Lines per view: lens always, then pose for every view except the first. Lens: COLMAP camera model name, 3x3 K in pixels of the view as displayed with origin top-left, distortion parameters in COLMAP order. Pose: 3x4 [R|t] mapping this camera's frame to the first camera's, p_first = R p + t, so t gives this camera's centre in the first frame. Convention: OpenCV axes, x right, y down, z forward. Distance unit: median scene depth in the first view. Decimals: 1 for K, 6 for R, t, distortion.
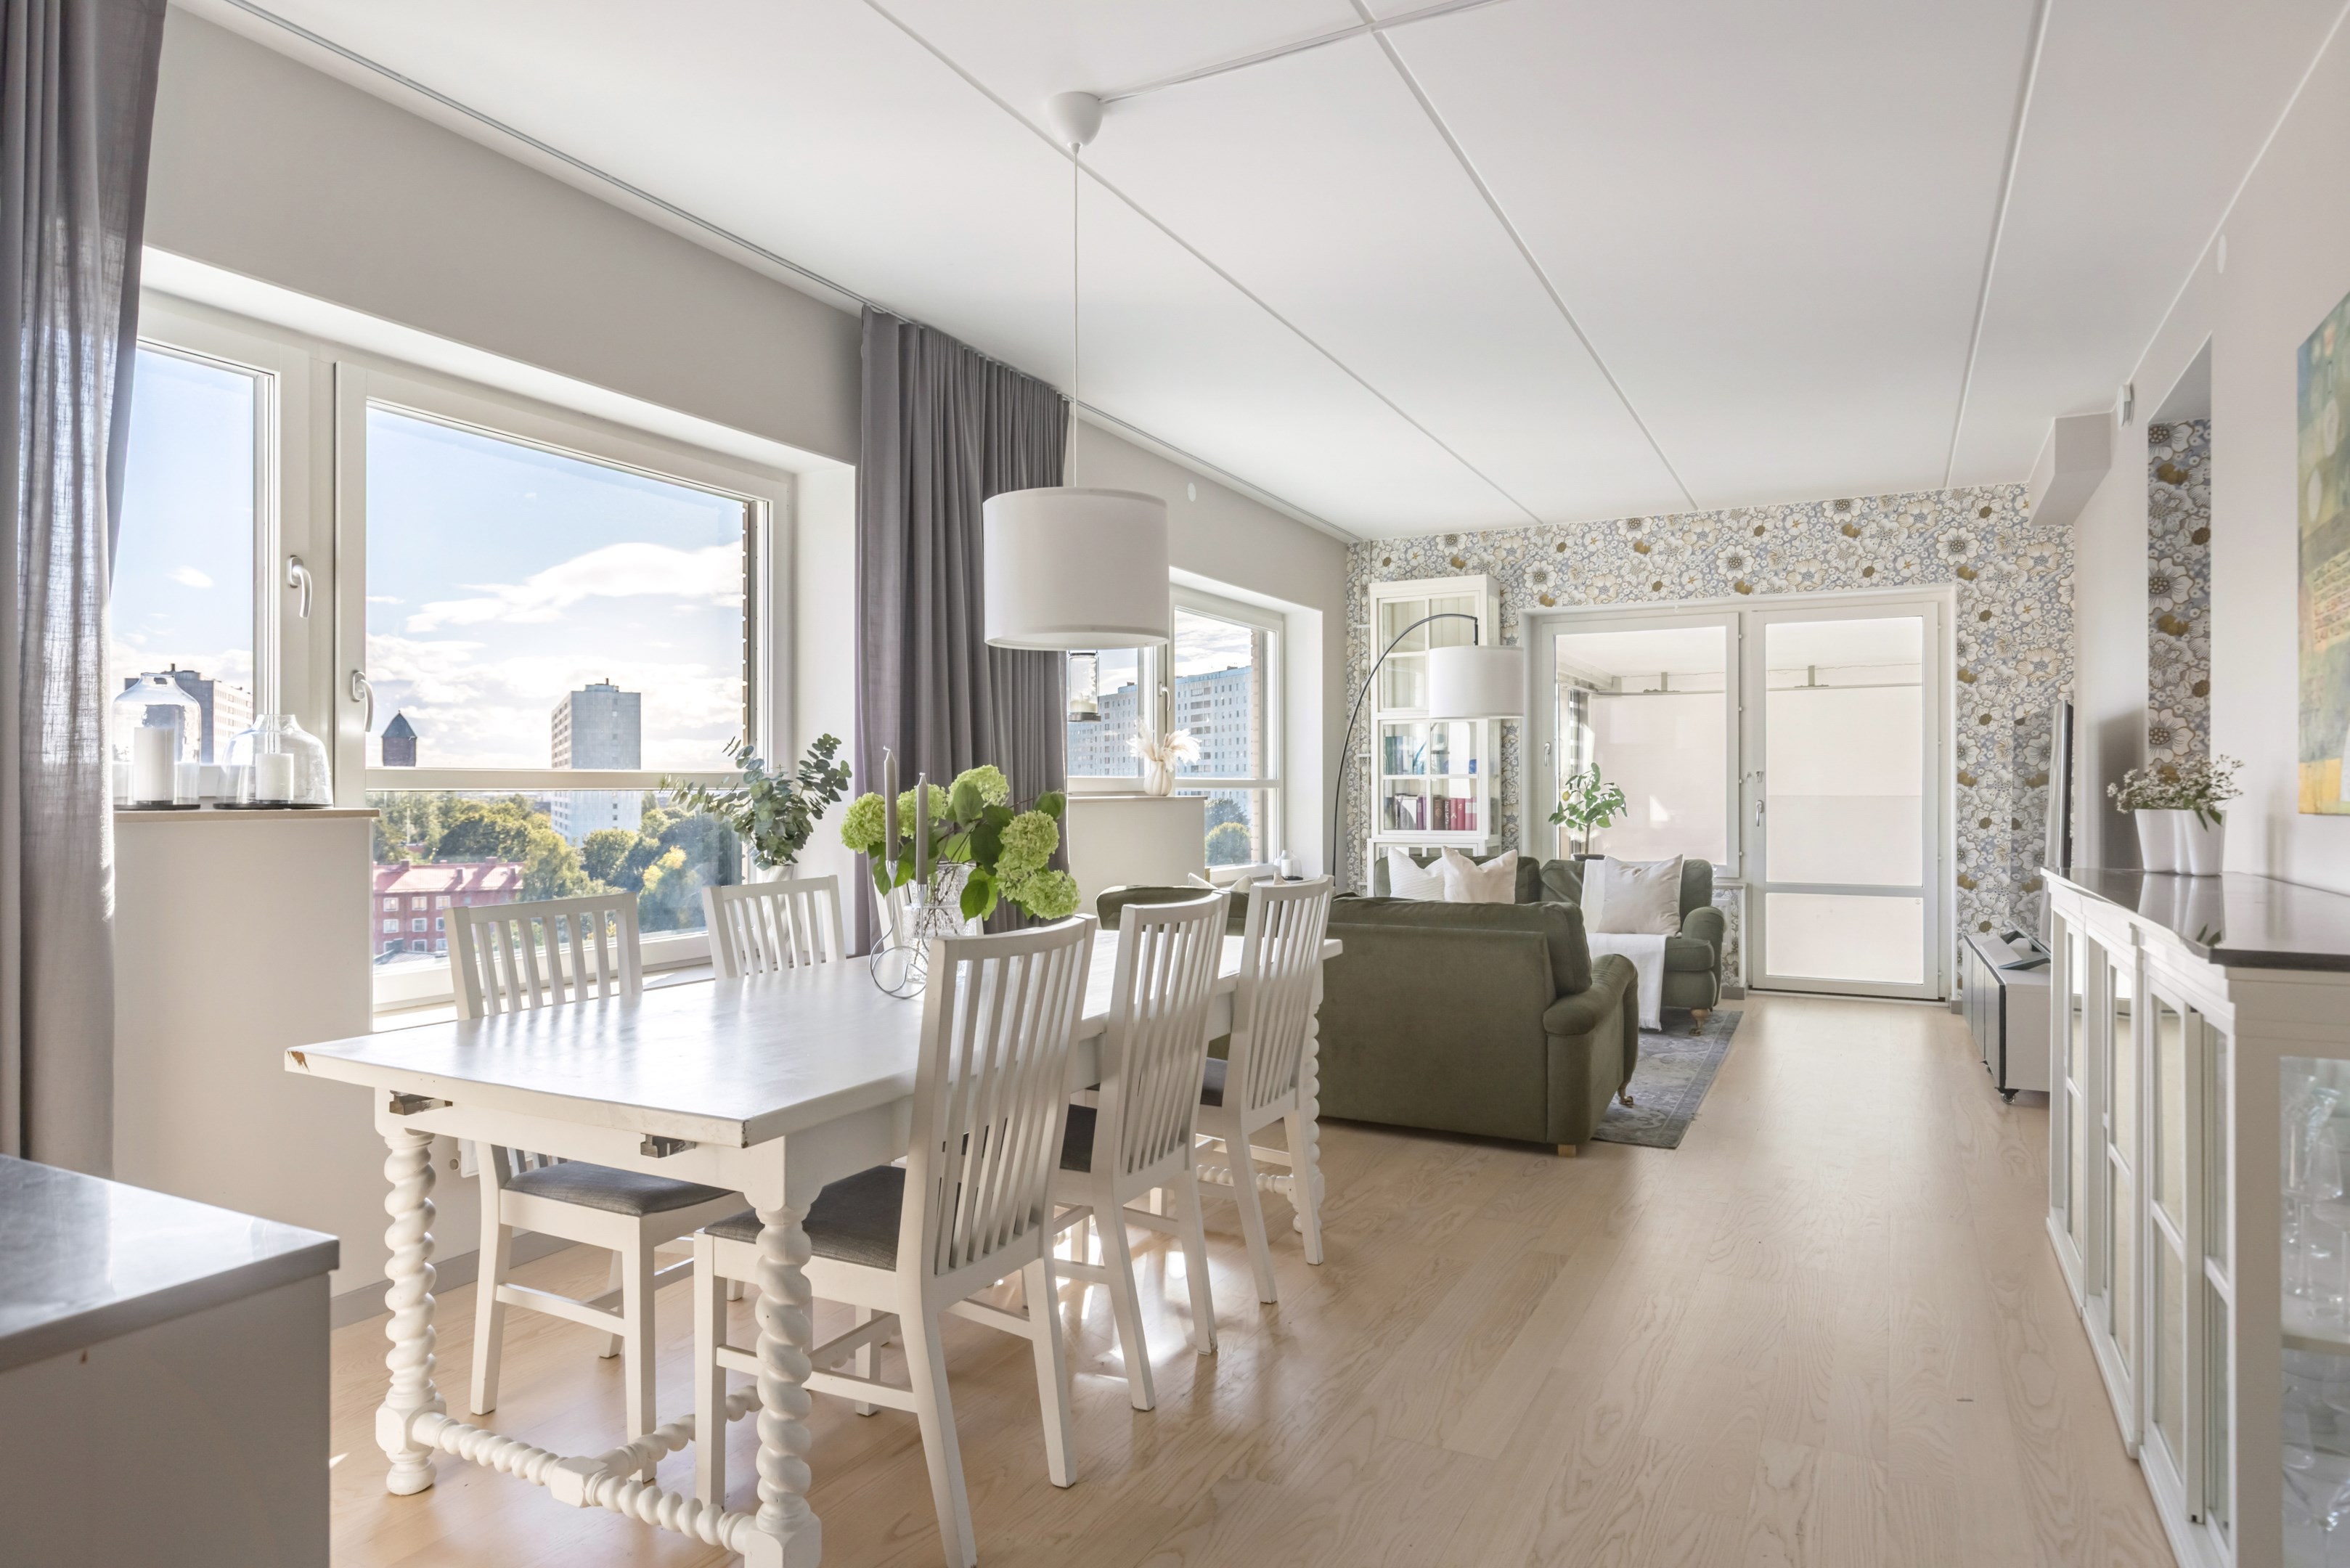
lens RADIAL K [[1377.4, 0, 1190.2], [0, 1377.4, 777.3], [0, 0, 1]] dist [-0.006156, -0.002776]
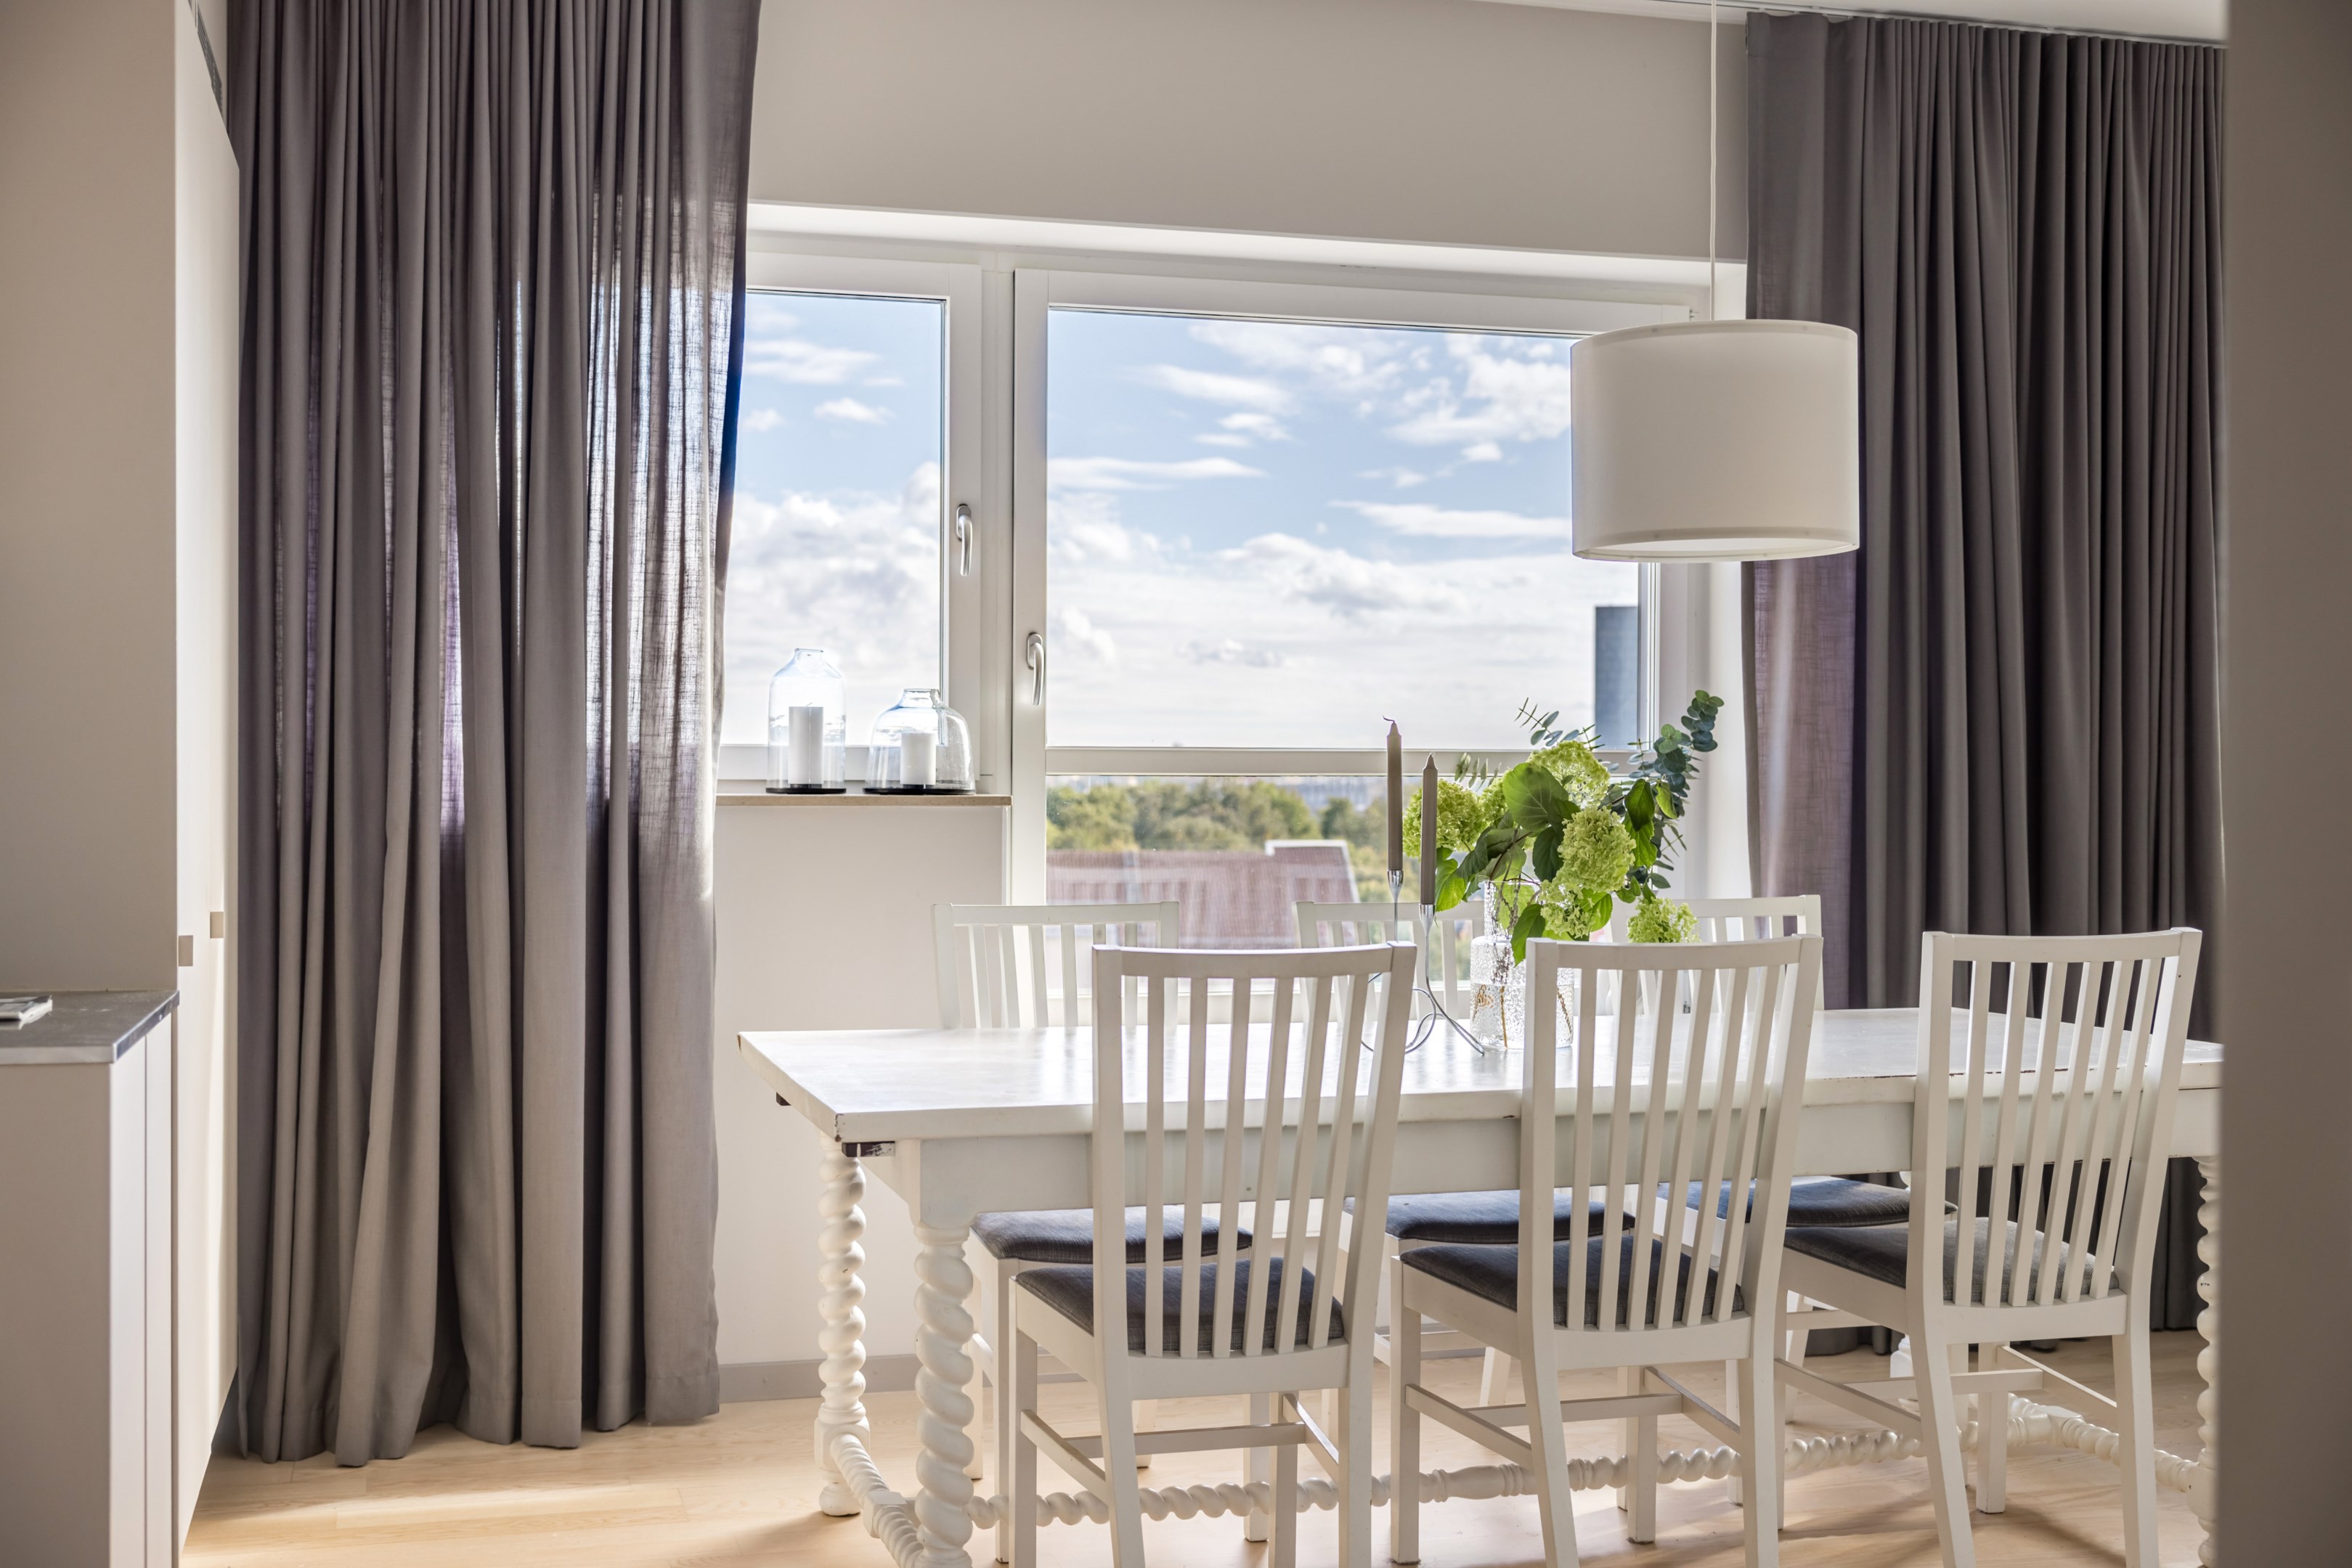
lens RADIAL K [[2692.9, 0, 1171.9], [0, 2692.9, 792.8], [0, 0, 1]] dist [-0.002059, 0.000000]
pose [[0.677754, 0.011430, -0.735200, 0.742000], [0.001318, 0.999859, 0.016760, -0.007093], [0.735287, -0.012328, 0.677643, -0.065994]]
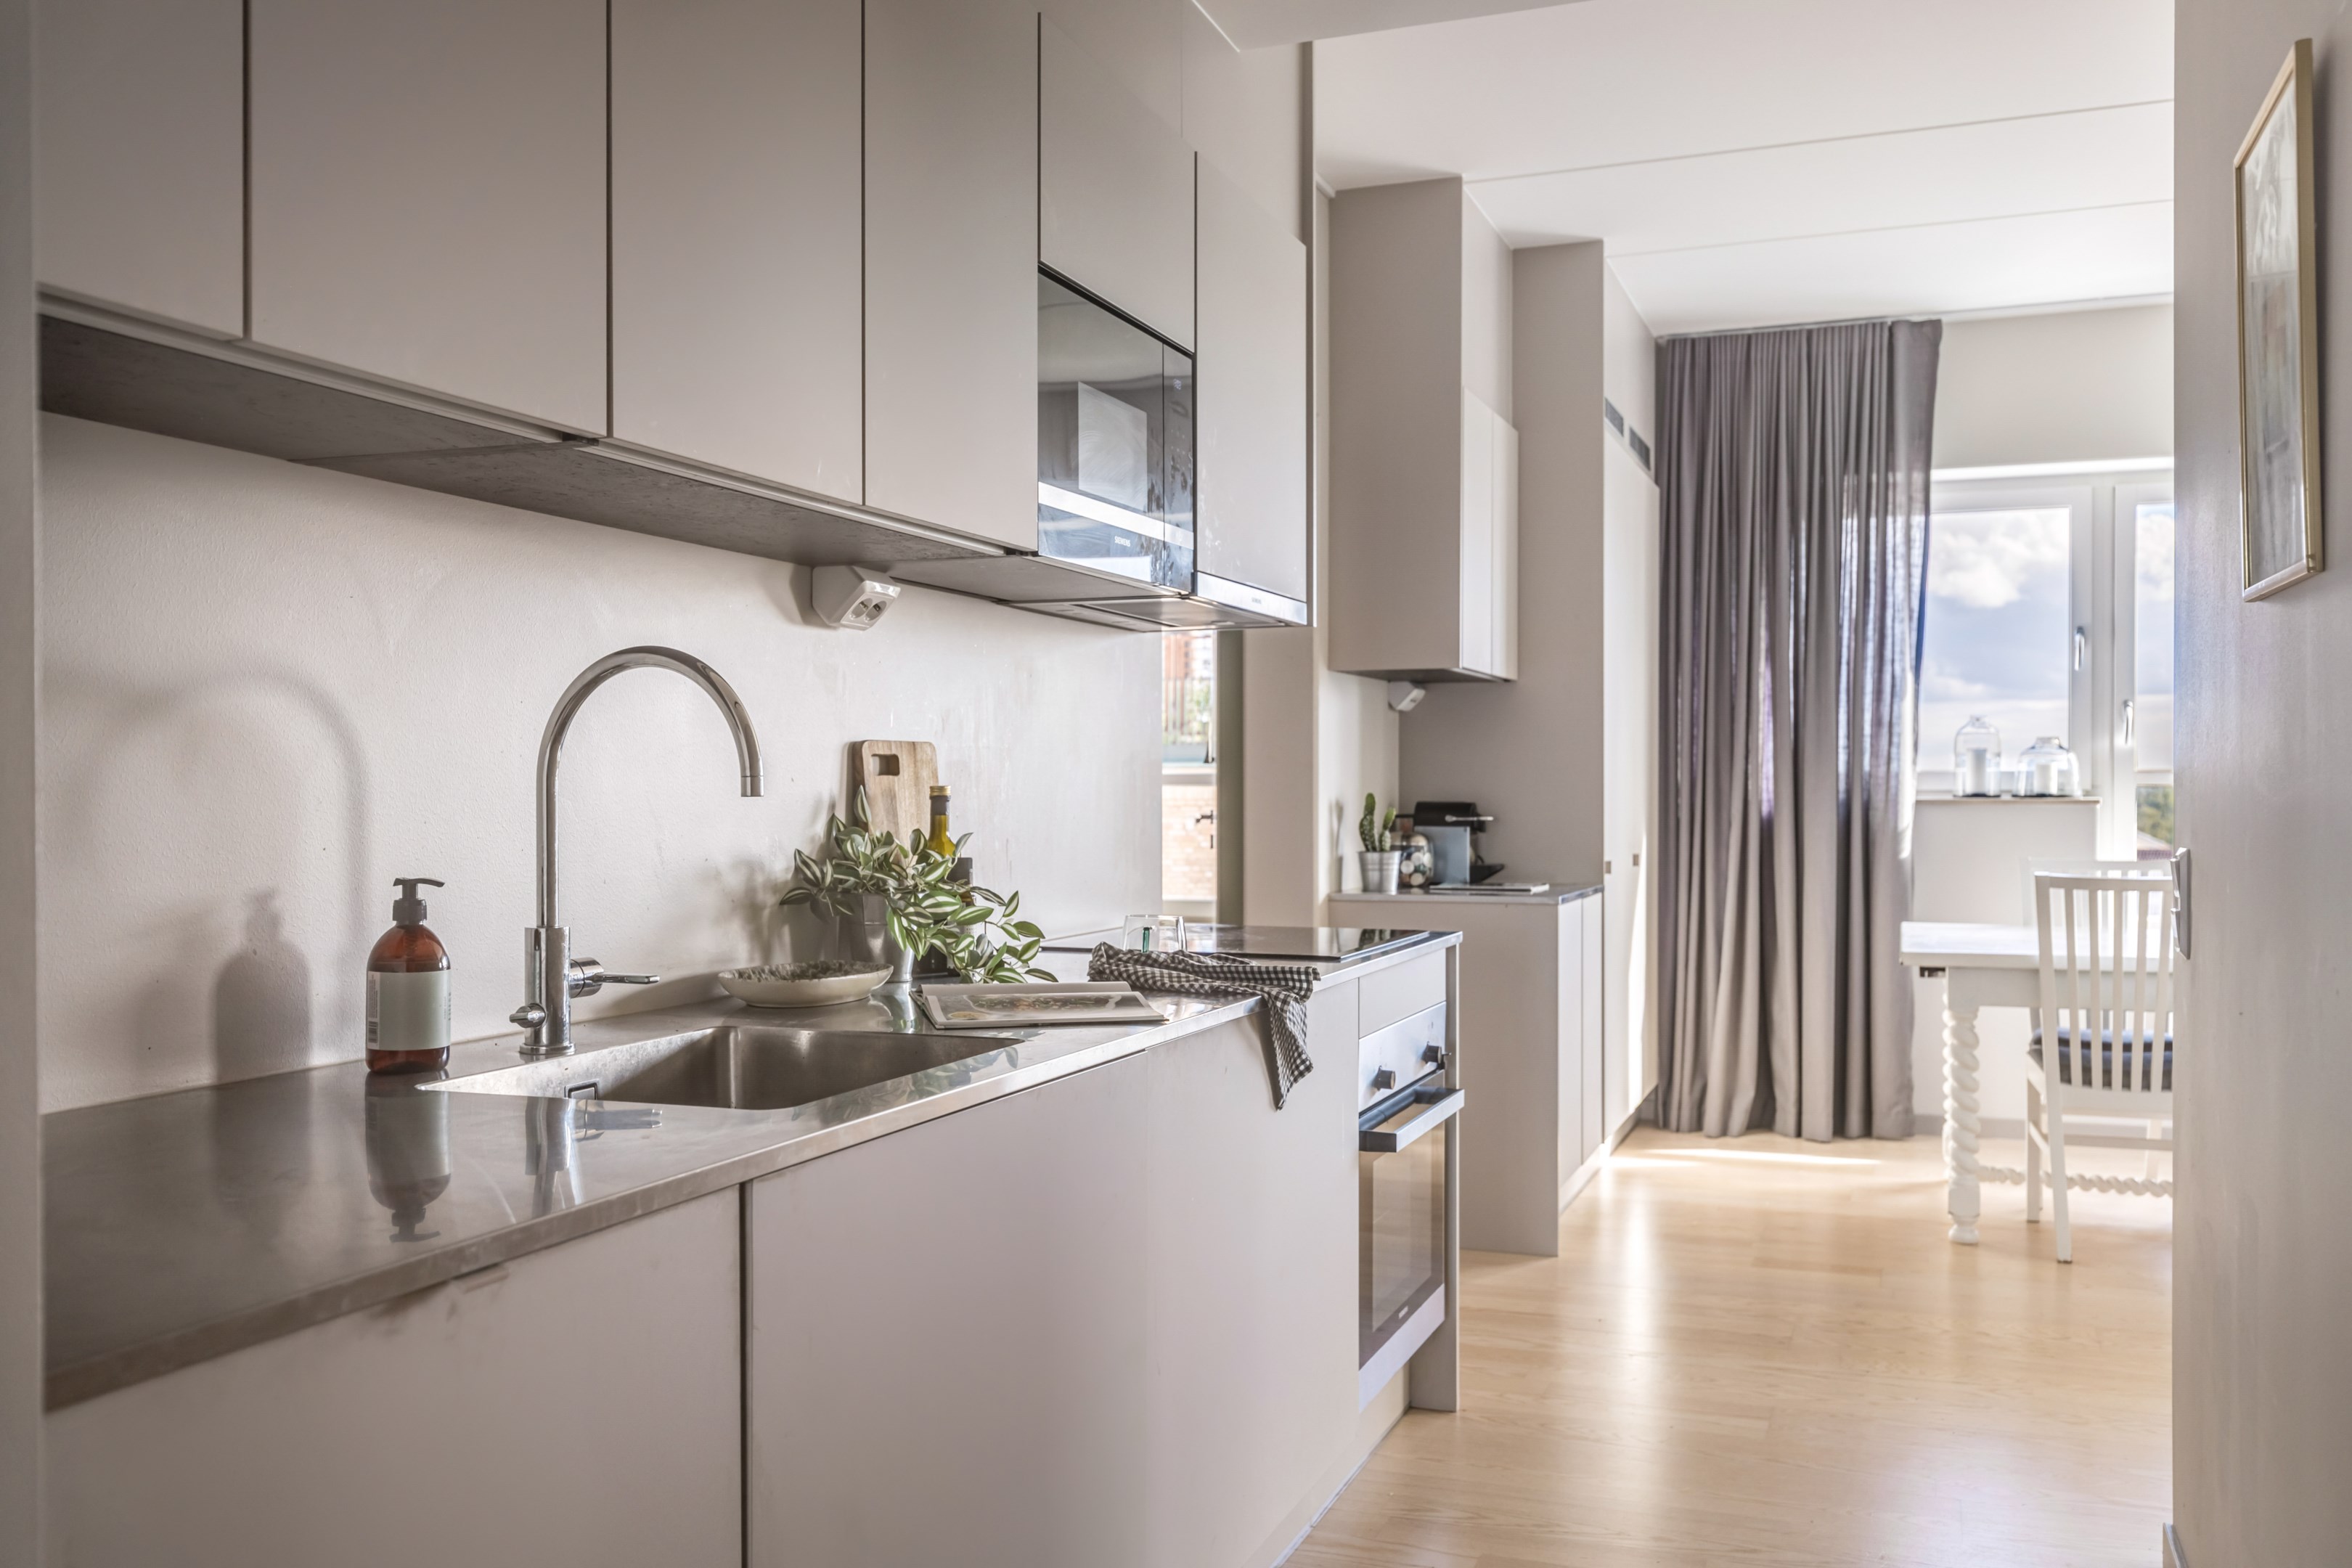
lens RADIAL K [[1998.9, 0, 1162.2], [0, 1998.9, 800.5], [0, 0, 1]] dist [-0.001589, 0.007294]
pose [[0.103645, 0.010044, -0.994564, 1.480654], [0.011180, 0.999874, 0.011262, -0.011033], [0.994552, -0.012287, 0.103520, -0.220584]]
